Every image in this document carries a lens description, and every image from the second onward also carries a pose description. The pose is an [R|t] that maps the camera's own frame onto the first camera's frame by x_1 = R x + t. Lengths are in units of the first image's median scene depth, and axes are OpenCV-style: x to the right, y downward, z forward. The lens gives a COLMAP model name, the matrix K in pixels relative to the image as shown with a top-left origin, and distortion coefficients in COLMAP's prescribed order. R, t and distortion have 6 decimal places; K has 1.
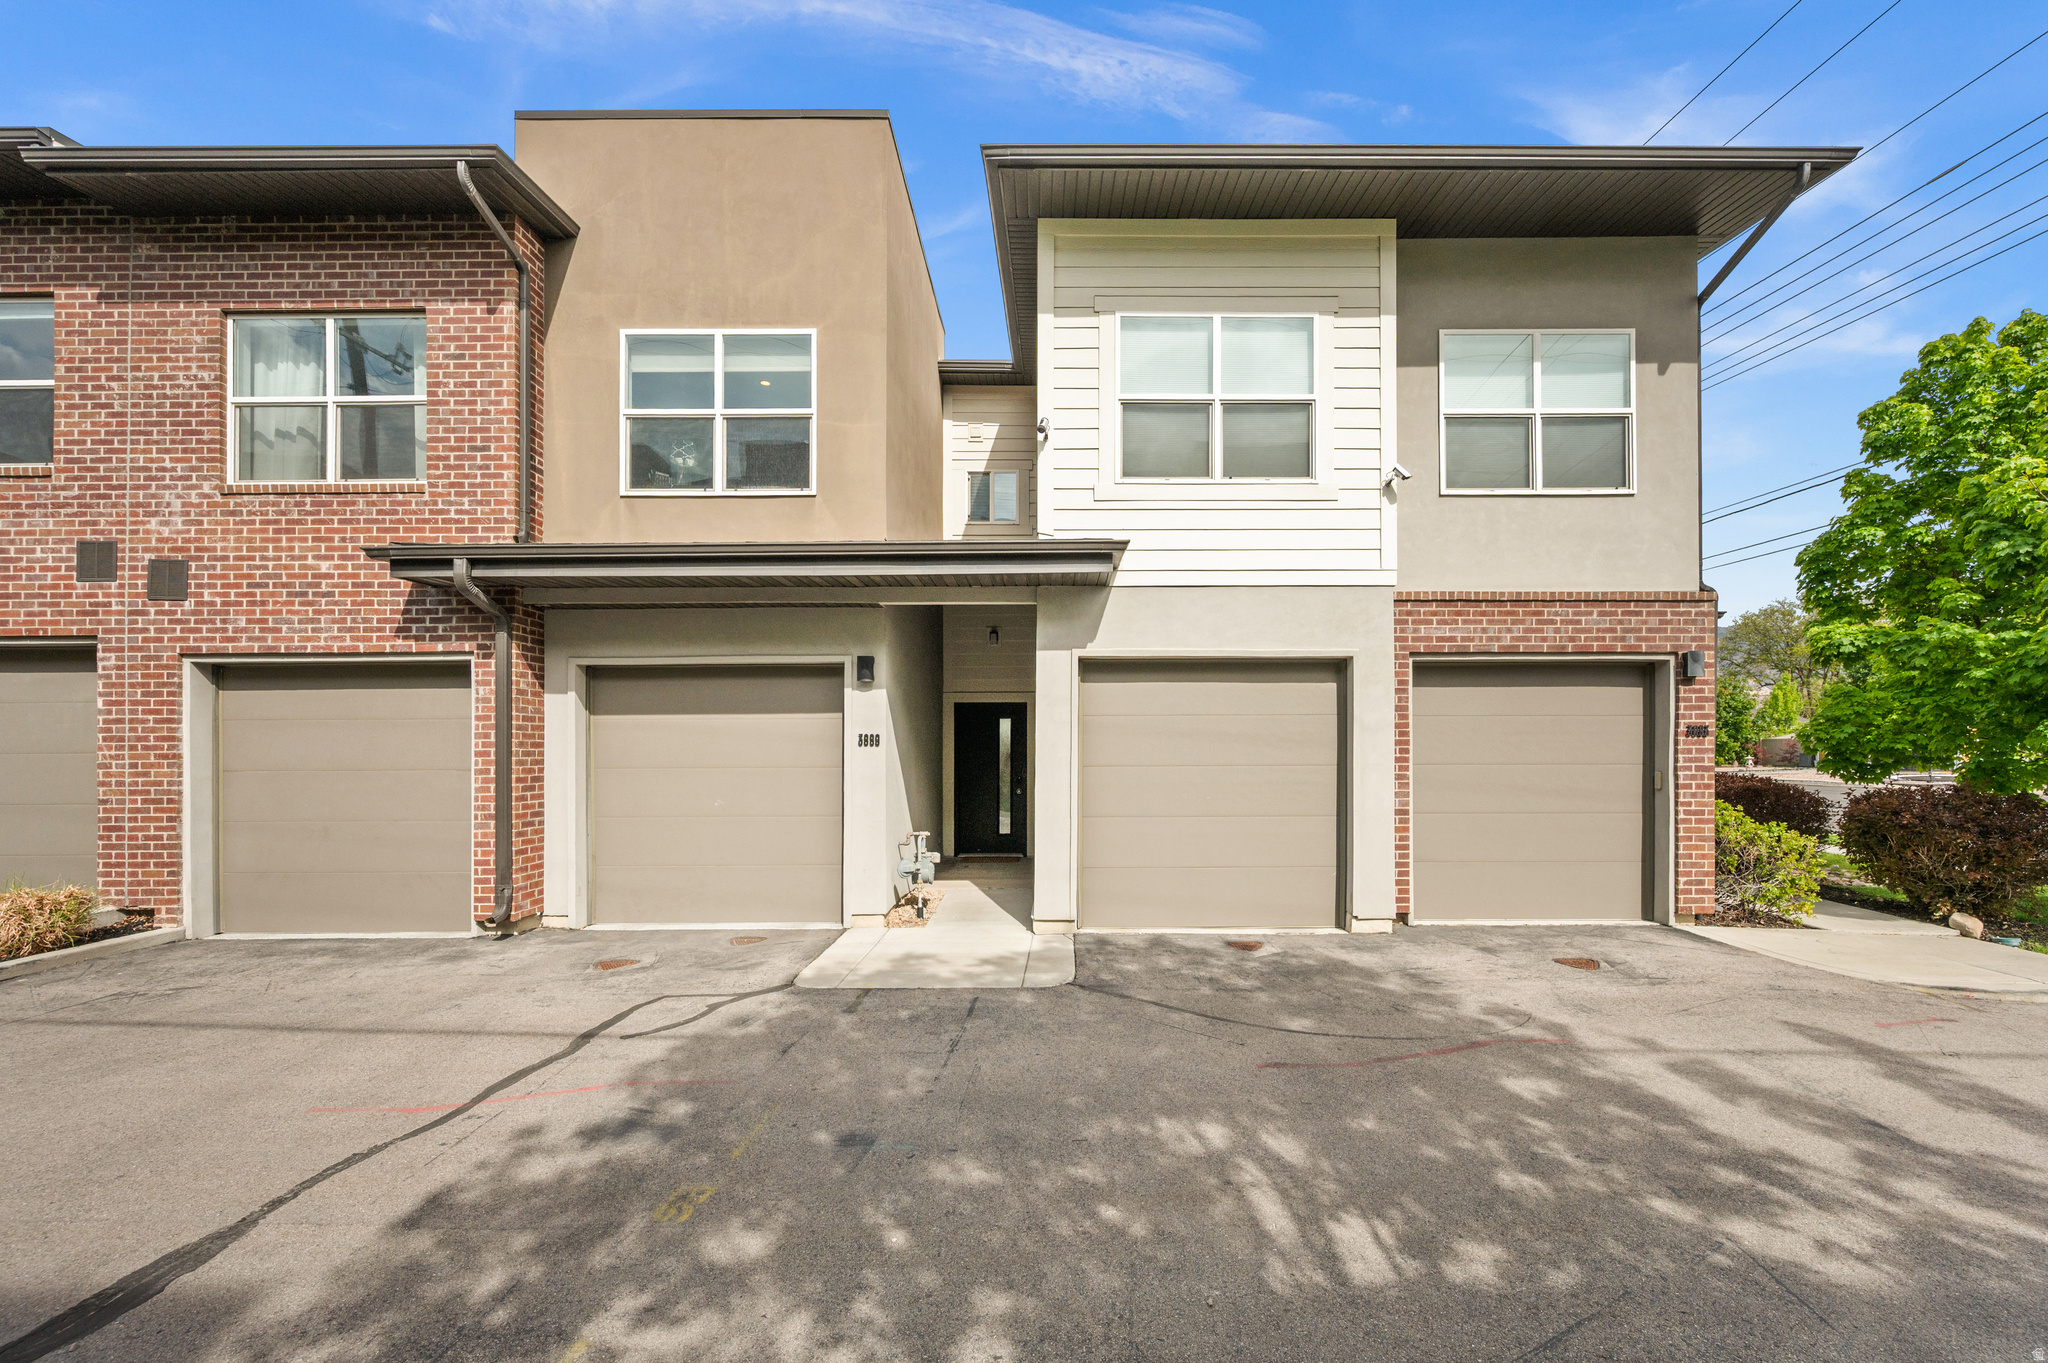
lens RADIAL K [[875.7, 0, 1027.7], [0, 875.7, 722.3], [0, 0, 1]] dist [-0.001703, -0.000662]
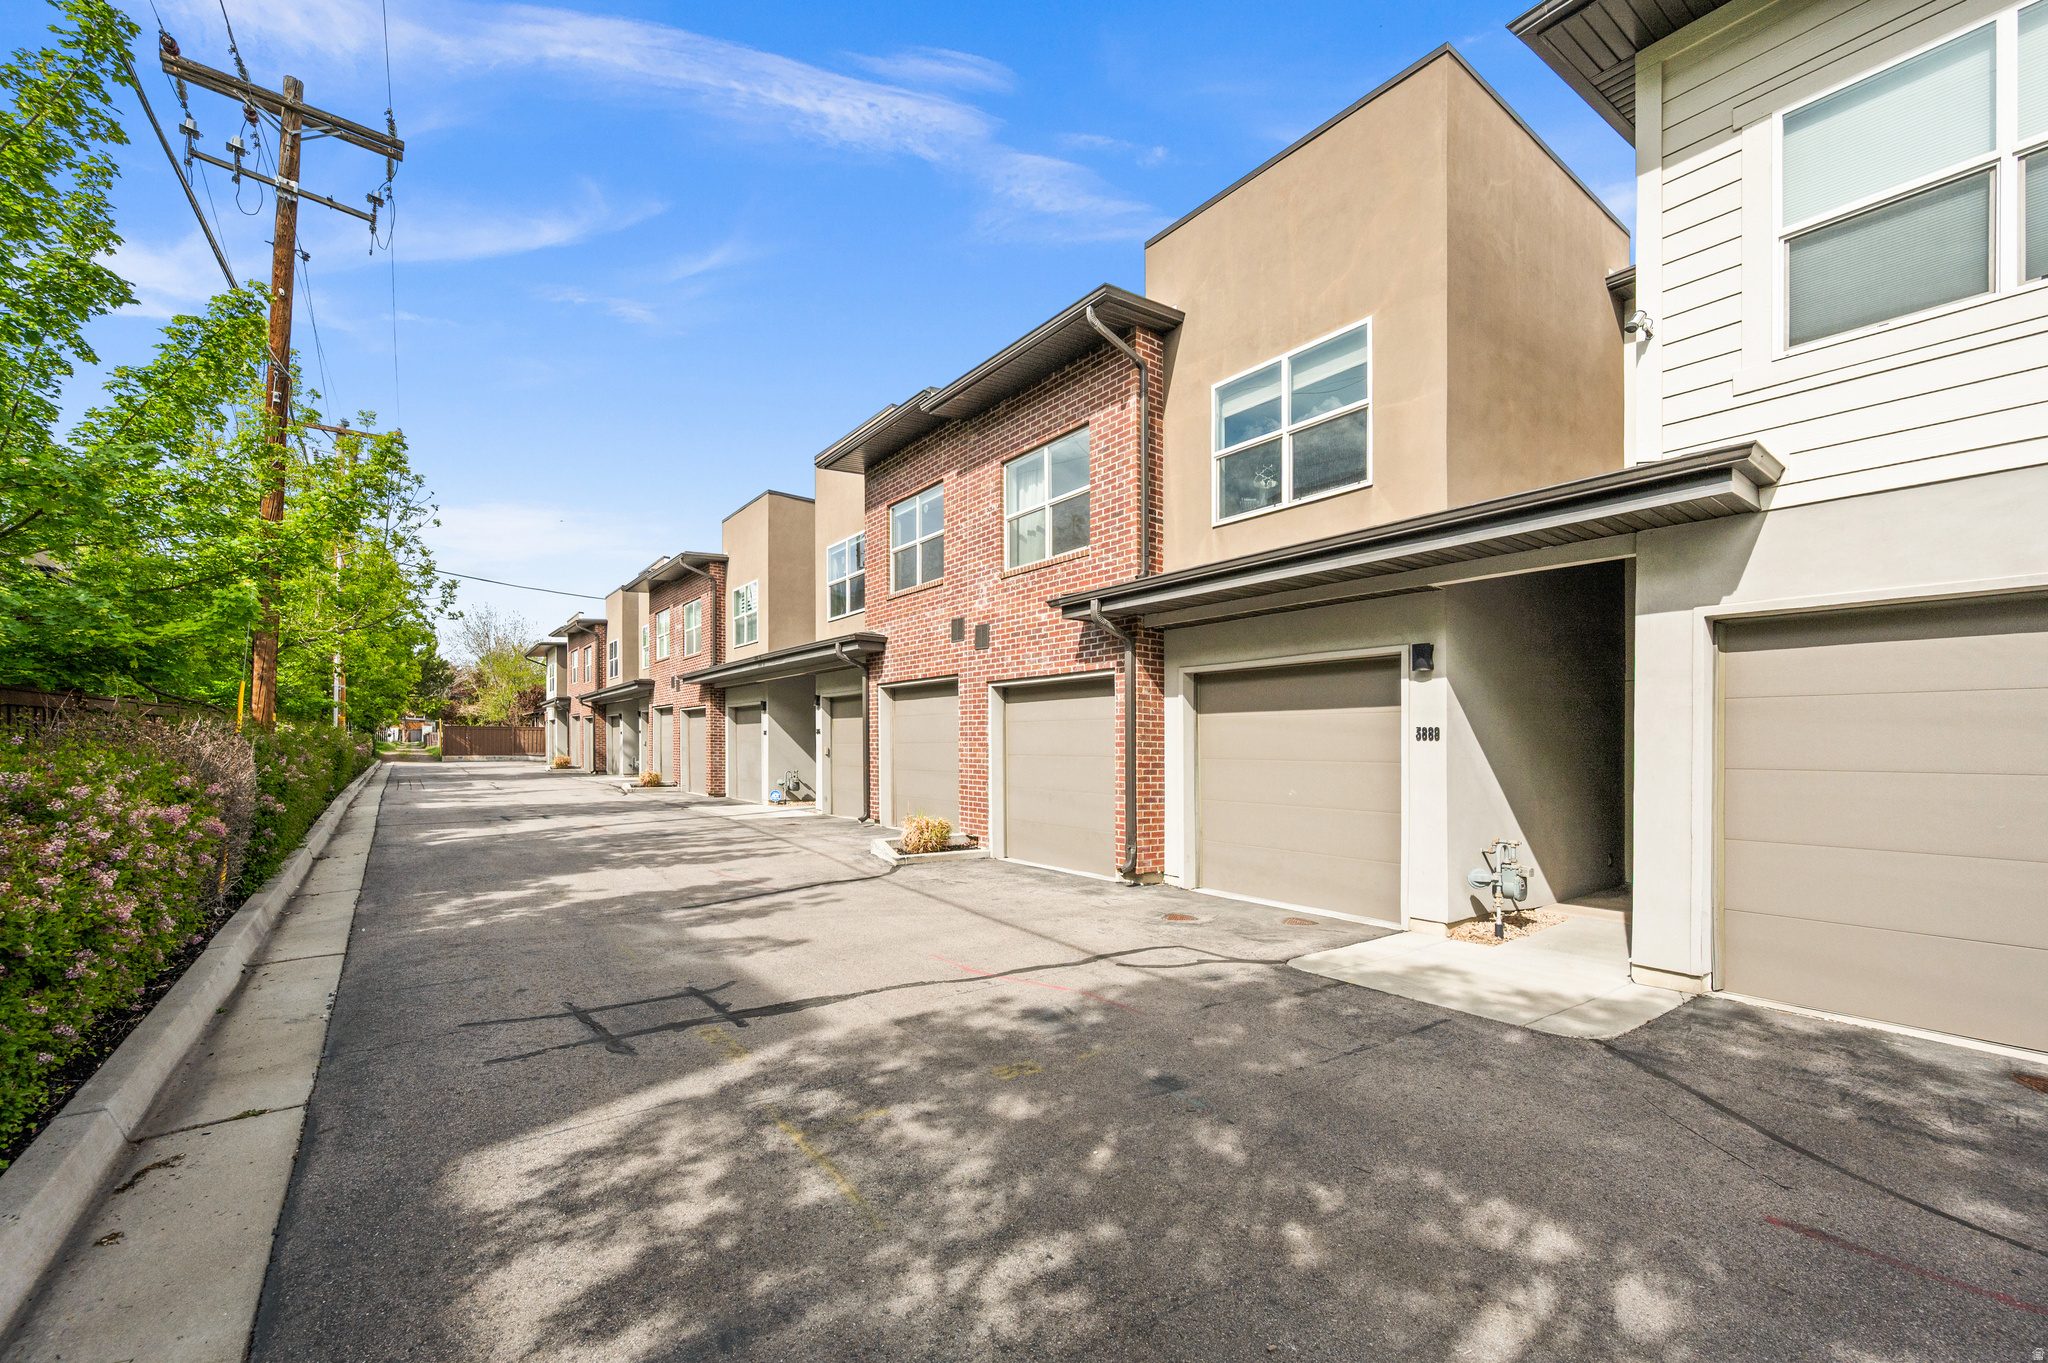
lens RADIAL K [[841.8, 0, 1022.3], [0, 841.8, 743.6], [0, 0, 1]] dist [-0.001278, -0.000379]
pose [[0.579319, 0.003266, -0.815095, 0.332861], [0.004229, 0.999966, 0.007013, 0.025380], [0.815090, -0.007510, 0.579286, 0.141899]]
